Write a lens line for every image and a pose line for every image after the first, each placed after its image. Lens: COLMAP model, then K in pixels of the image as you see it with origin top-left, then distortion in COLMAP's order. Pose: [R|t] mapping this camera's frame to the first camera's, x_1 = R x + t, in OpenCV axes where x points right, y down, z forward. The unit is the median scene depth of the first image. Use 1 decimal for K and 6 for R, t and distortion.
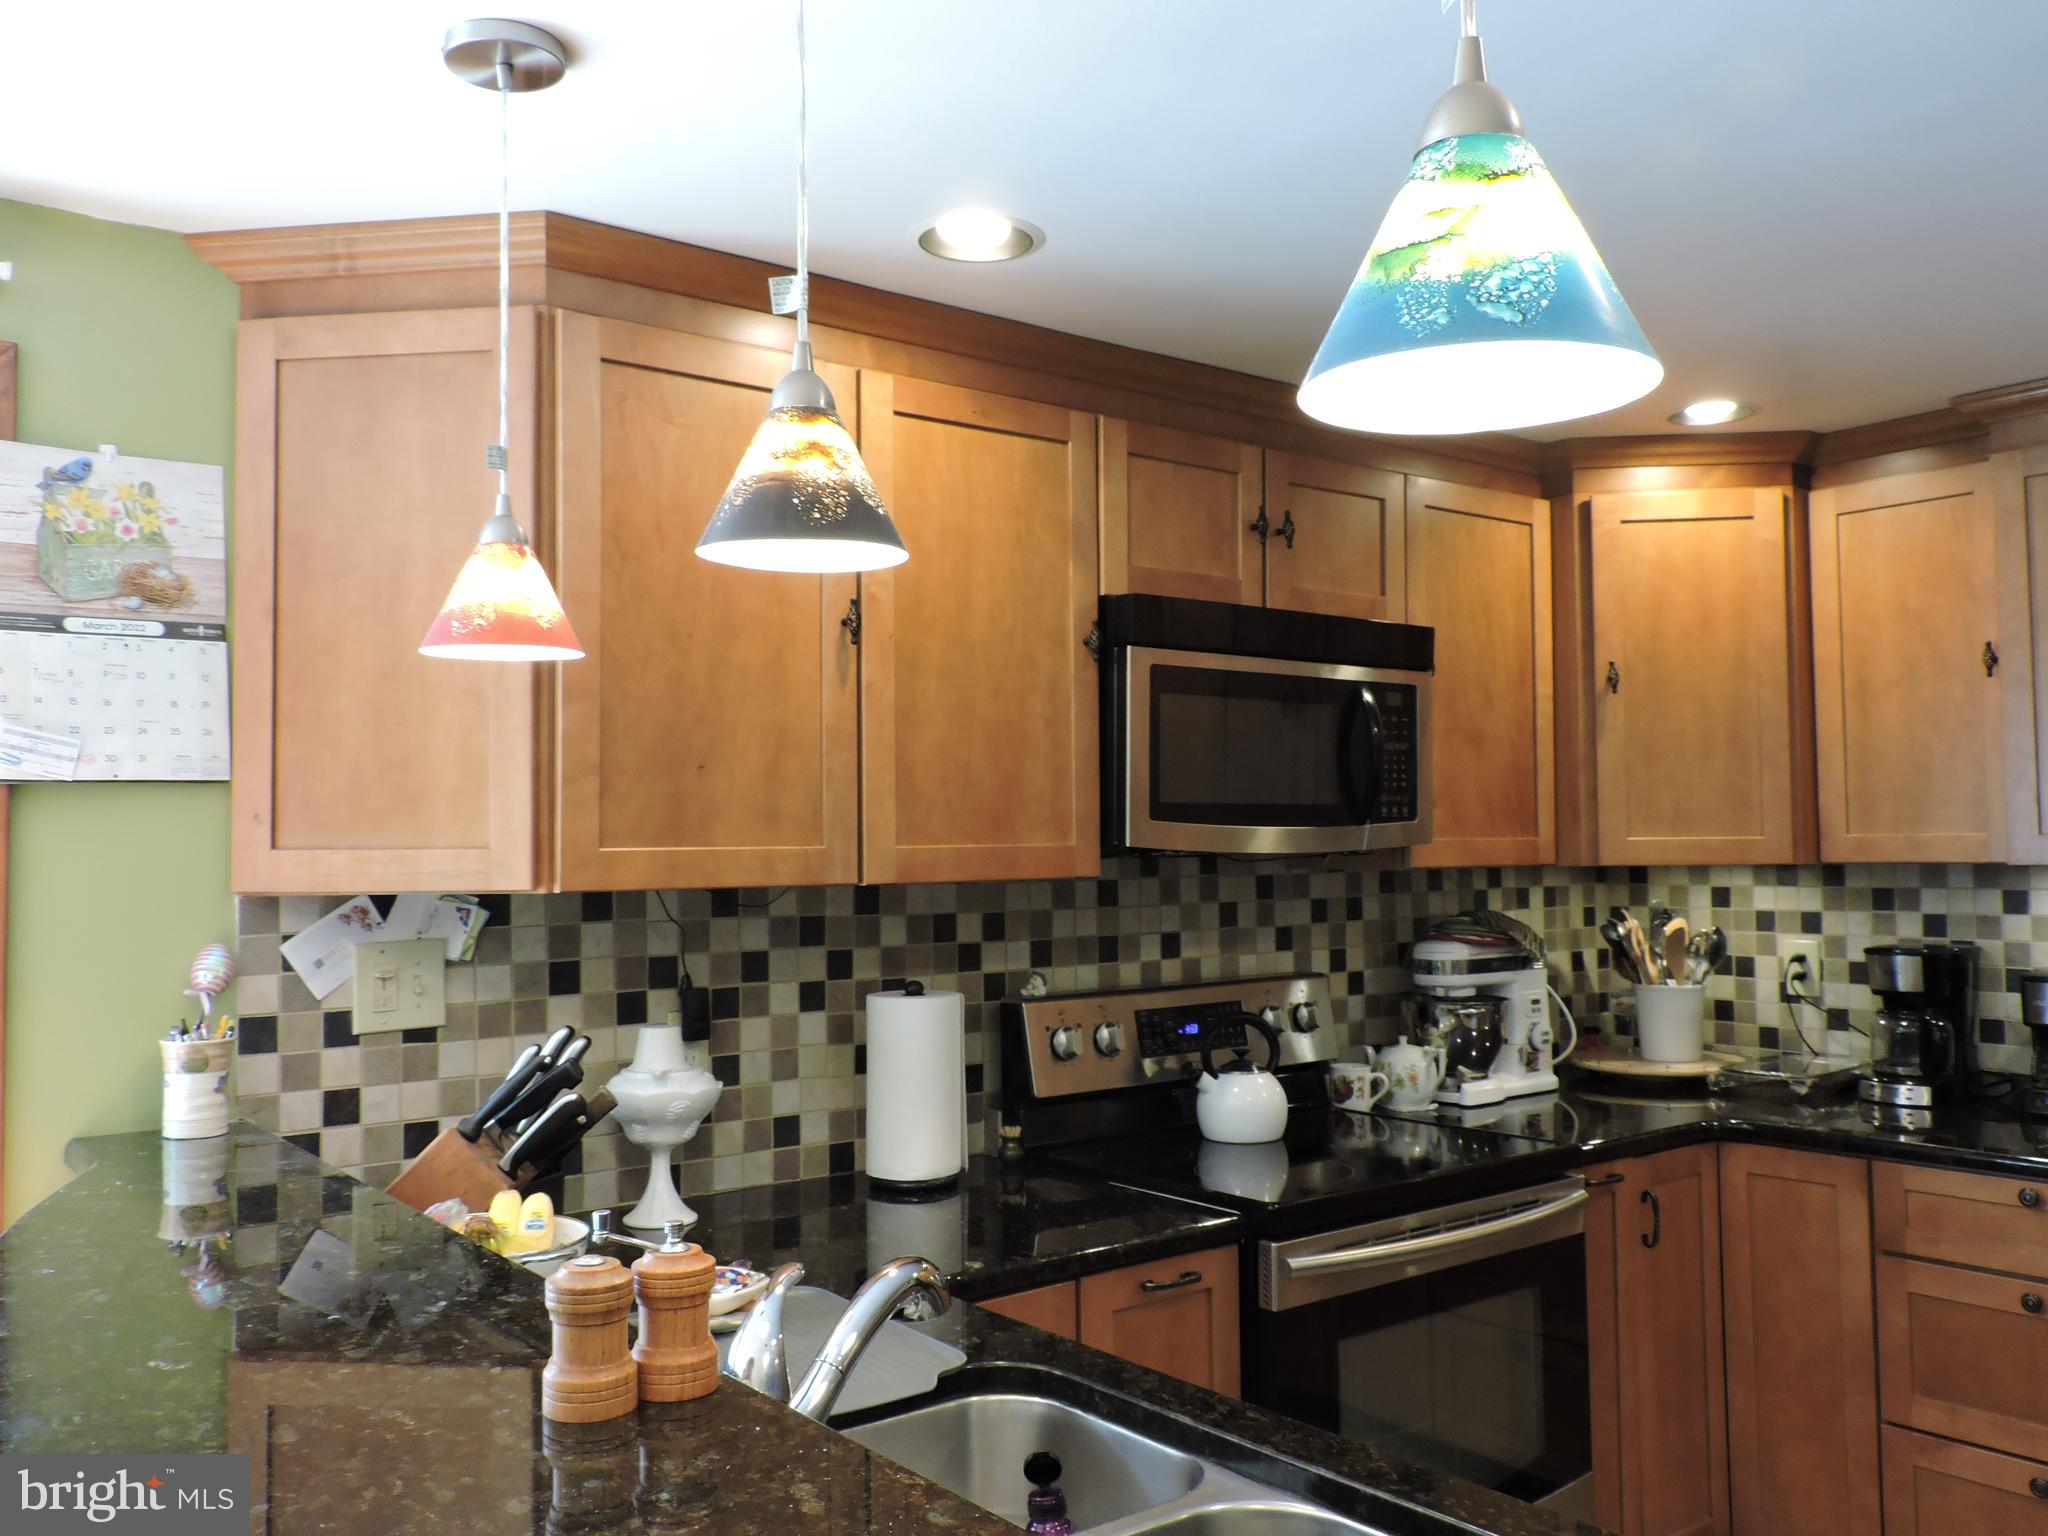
lens RADIAL K [[1689.2, 0, 1032.0], [0, 1689.2, 775.7], [0, 0, 1]] dist [0.006462, -0.015067]
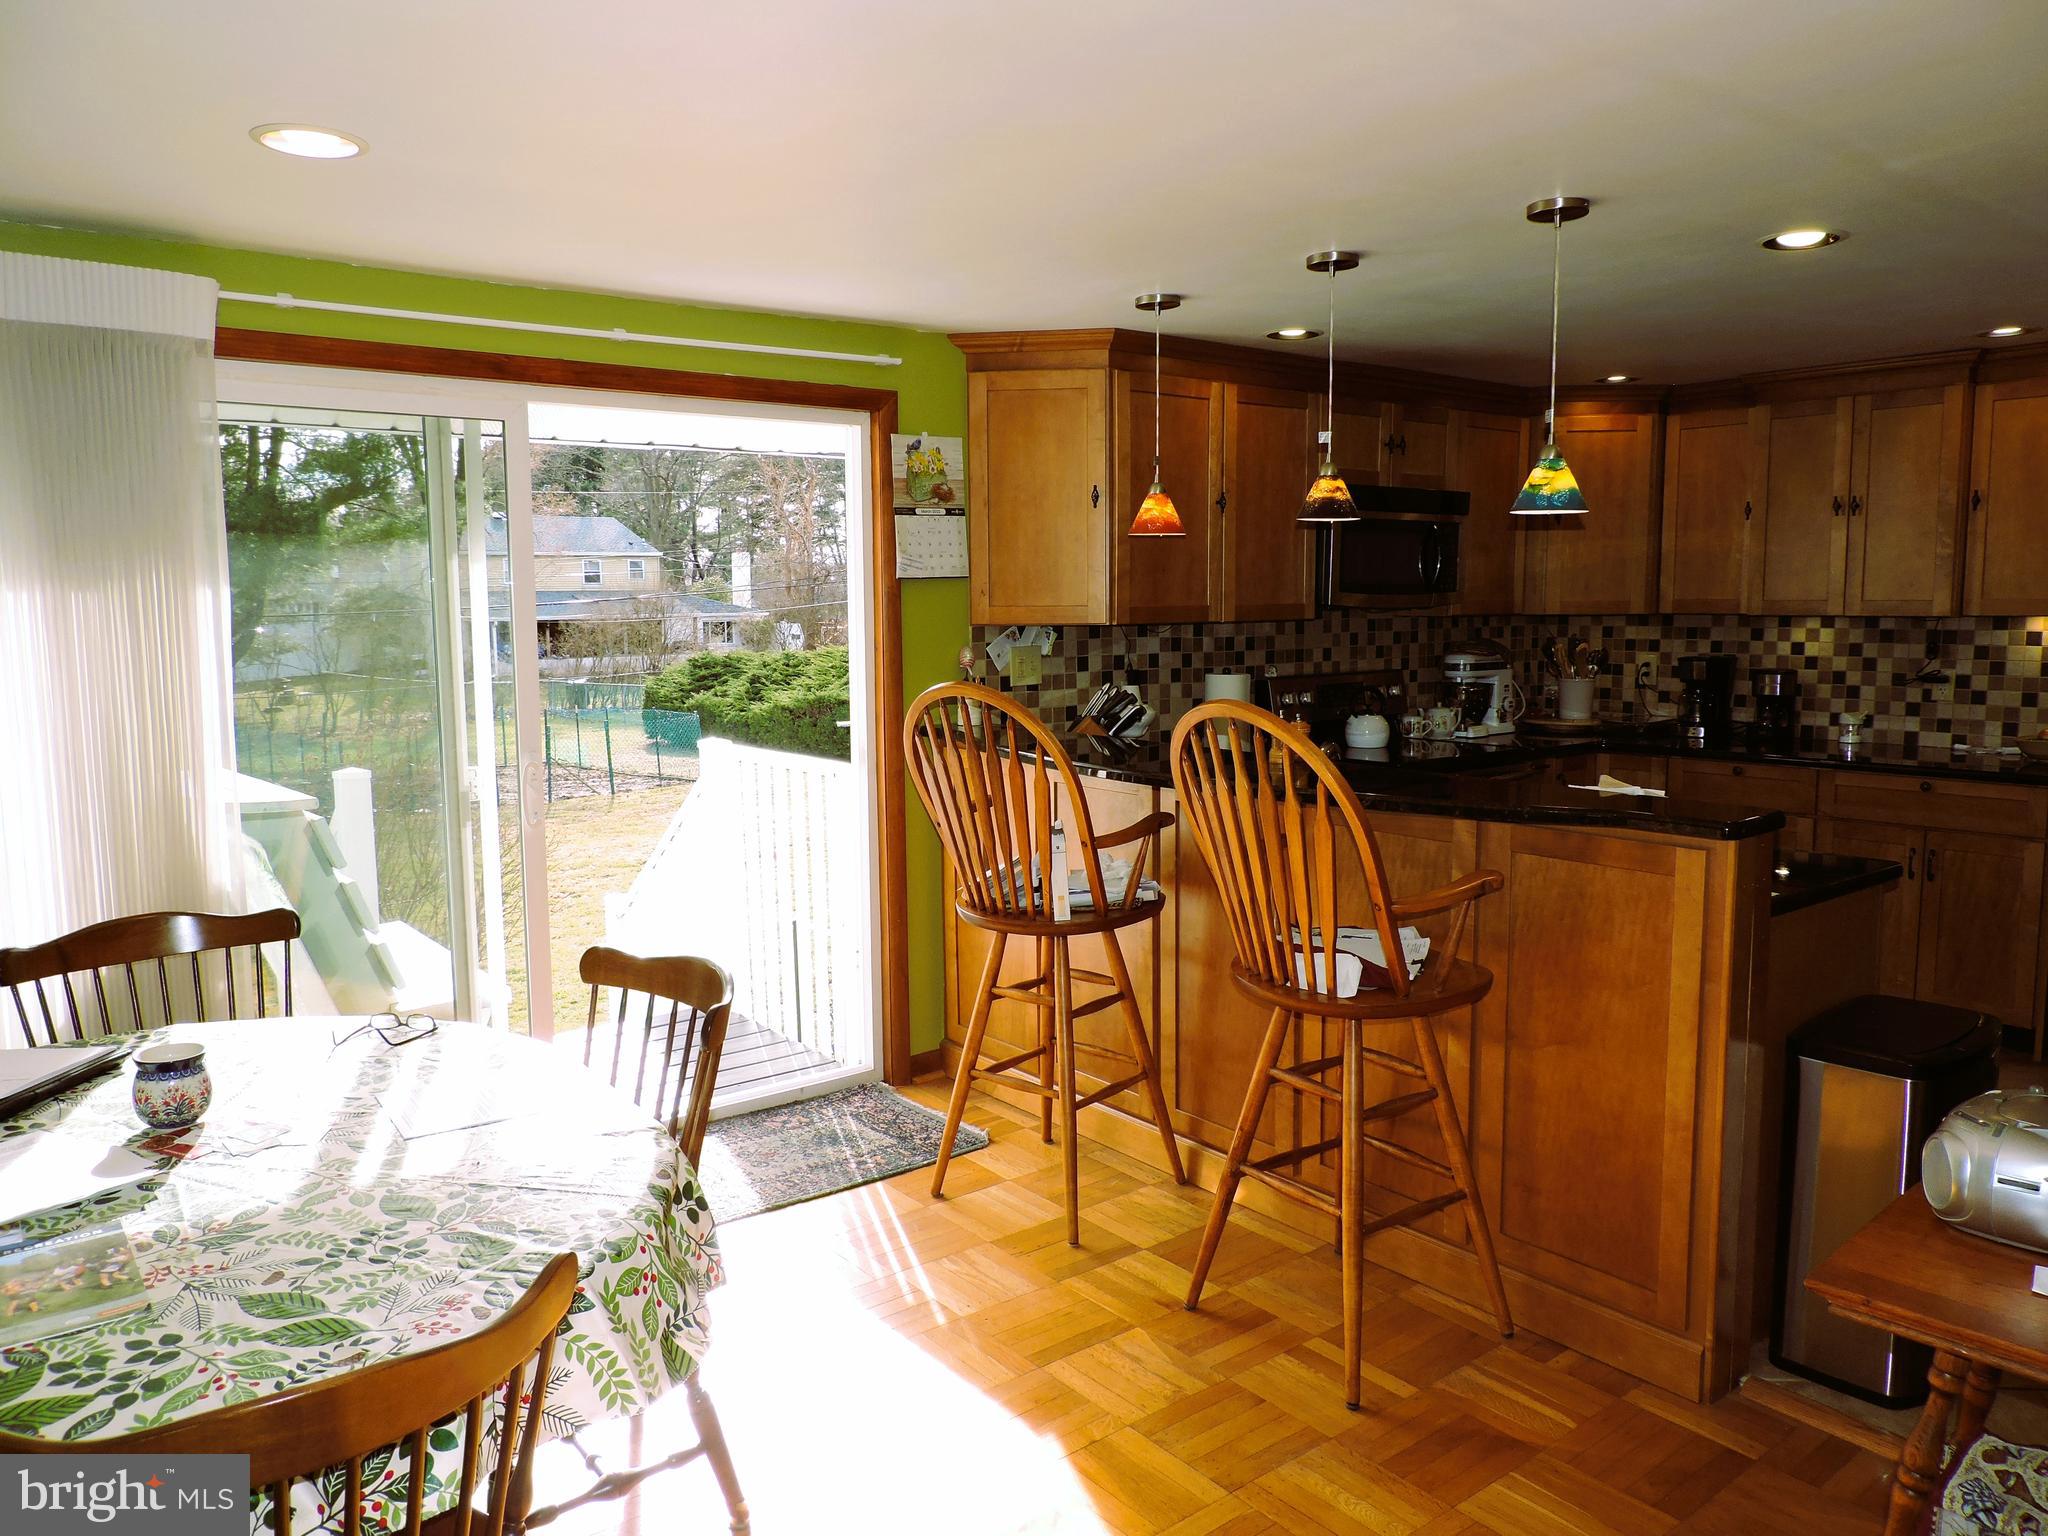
lens RADIAL K [[1469.5, 0, 1017.8], [0, 1469.5, 783.5], [0, 0, 1]] dist [-0.023593, -0.005425]
pose [[0.999995, 0.002015, -0.002372, -0.299024], [-0.001587, 0.985746, 0.168236, -0.042078], [0.002677, -0.168231, 0.985744, -0.778875]]
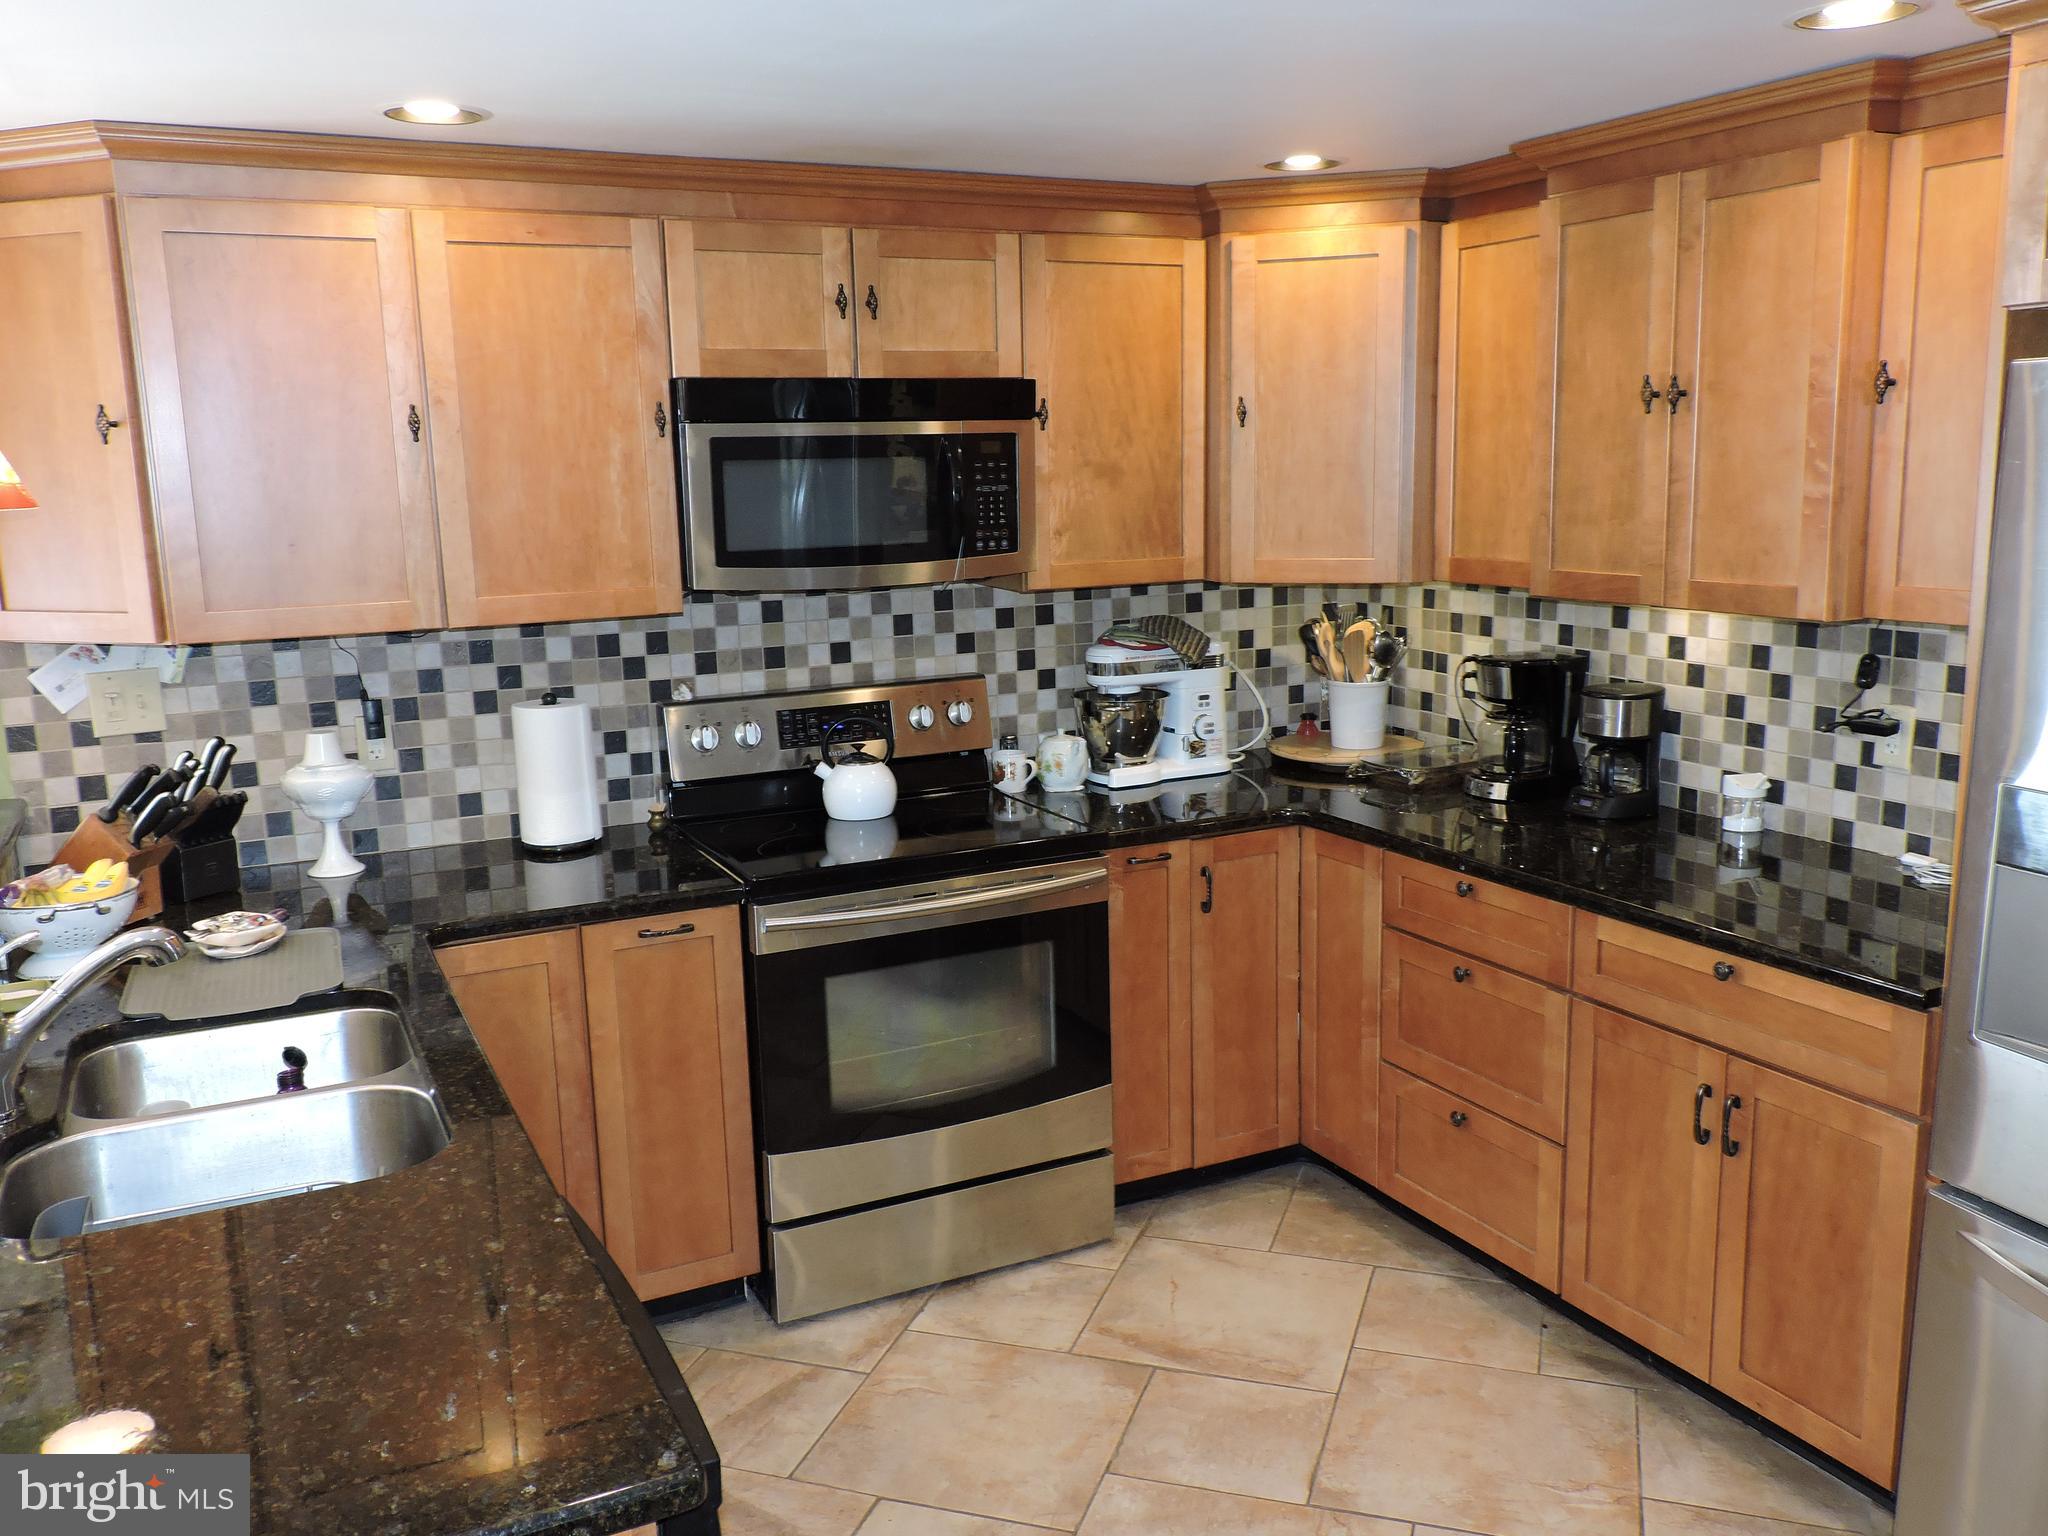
lens RADIAL K [[1689.2, 0, 1025.2], [0, 1689.2, 774.4], [0, 0, 1]] dist [0.006462, -0.015067]
pose [[0.980089, 0.025860, -0.196867, 0.485916], [0.020124, 0.973440, 0.228056, -0.093097], [0.197535, -0.227477, 0.953538, -0.144733]]
